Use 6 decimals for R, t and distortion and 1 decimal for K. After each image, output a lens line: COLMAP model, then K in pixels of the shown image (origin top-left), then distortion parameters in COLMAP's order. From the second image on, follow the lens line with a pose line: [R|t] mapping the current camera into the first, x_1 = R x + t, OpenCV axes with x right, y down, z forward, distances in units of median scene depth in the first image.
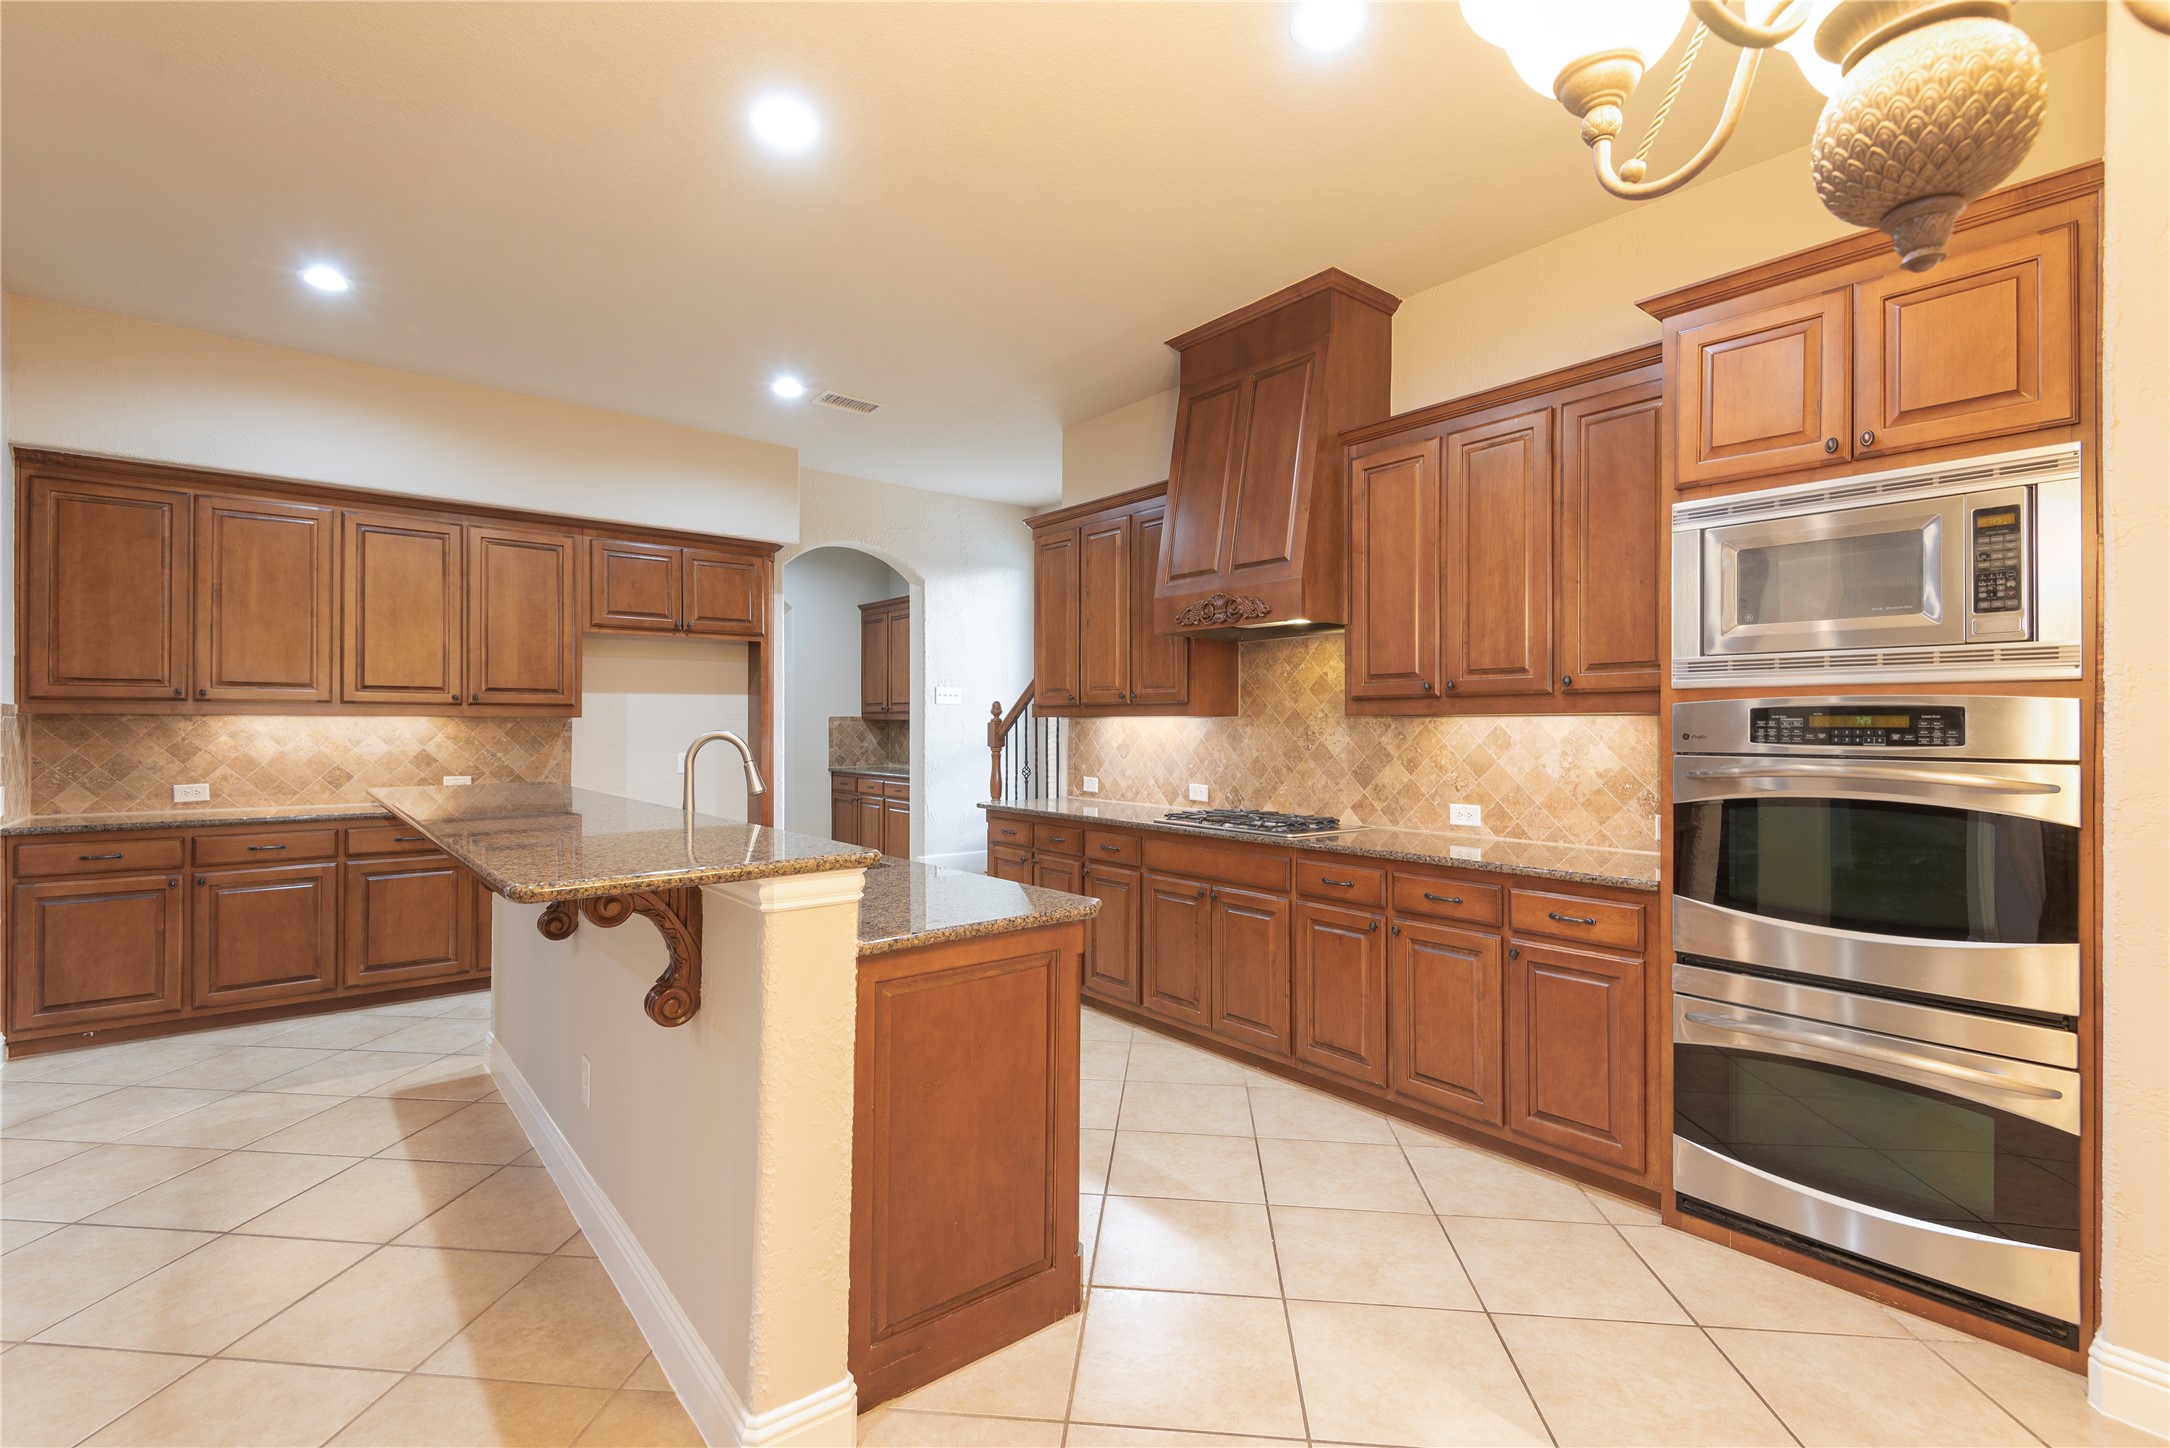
lens RADIAL K [[975.1, 0, 1081.5], [0, 975.1, 722.0], [0, 0, 1]] dist [0.029737, -0.019770]
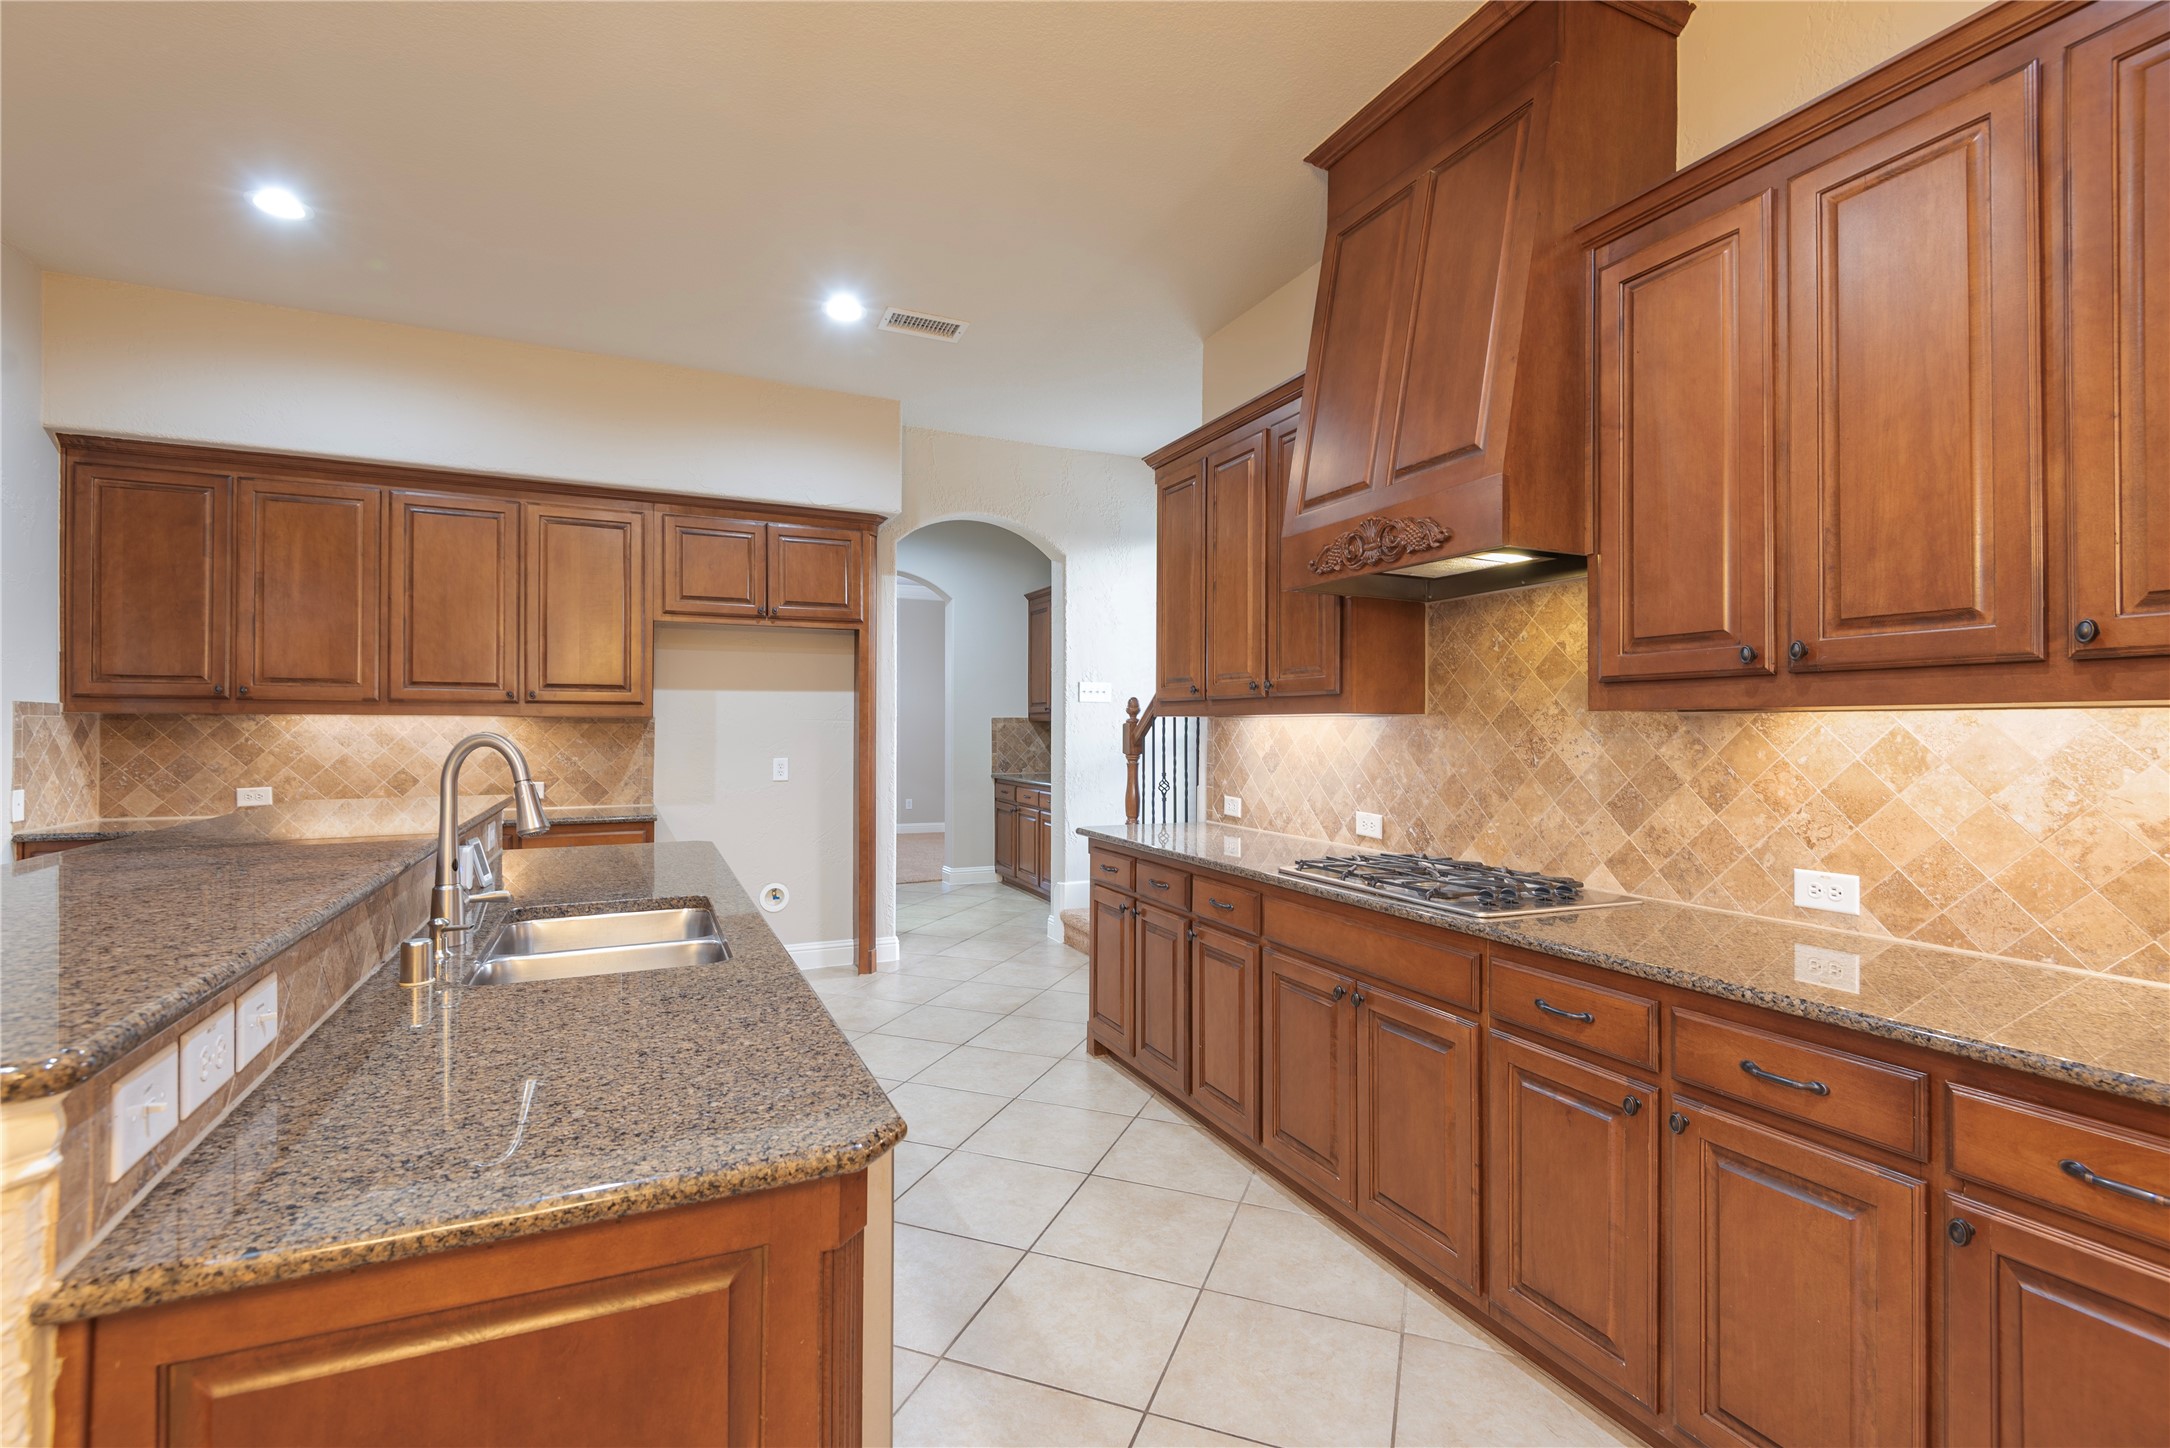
lens RADIAL K [[975.1, 0, 1083.3], [0, 975.1, 722.7], [0, 0, 1]] dist [0.029737, -0.019770]
pose [[0.967333, 0.000727, -0.253507, 0.119052], [-0.001295, 0.999997, -0.002072, 0.002184], [0.253505, 0.002332, 0.967331, 0.332641]]
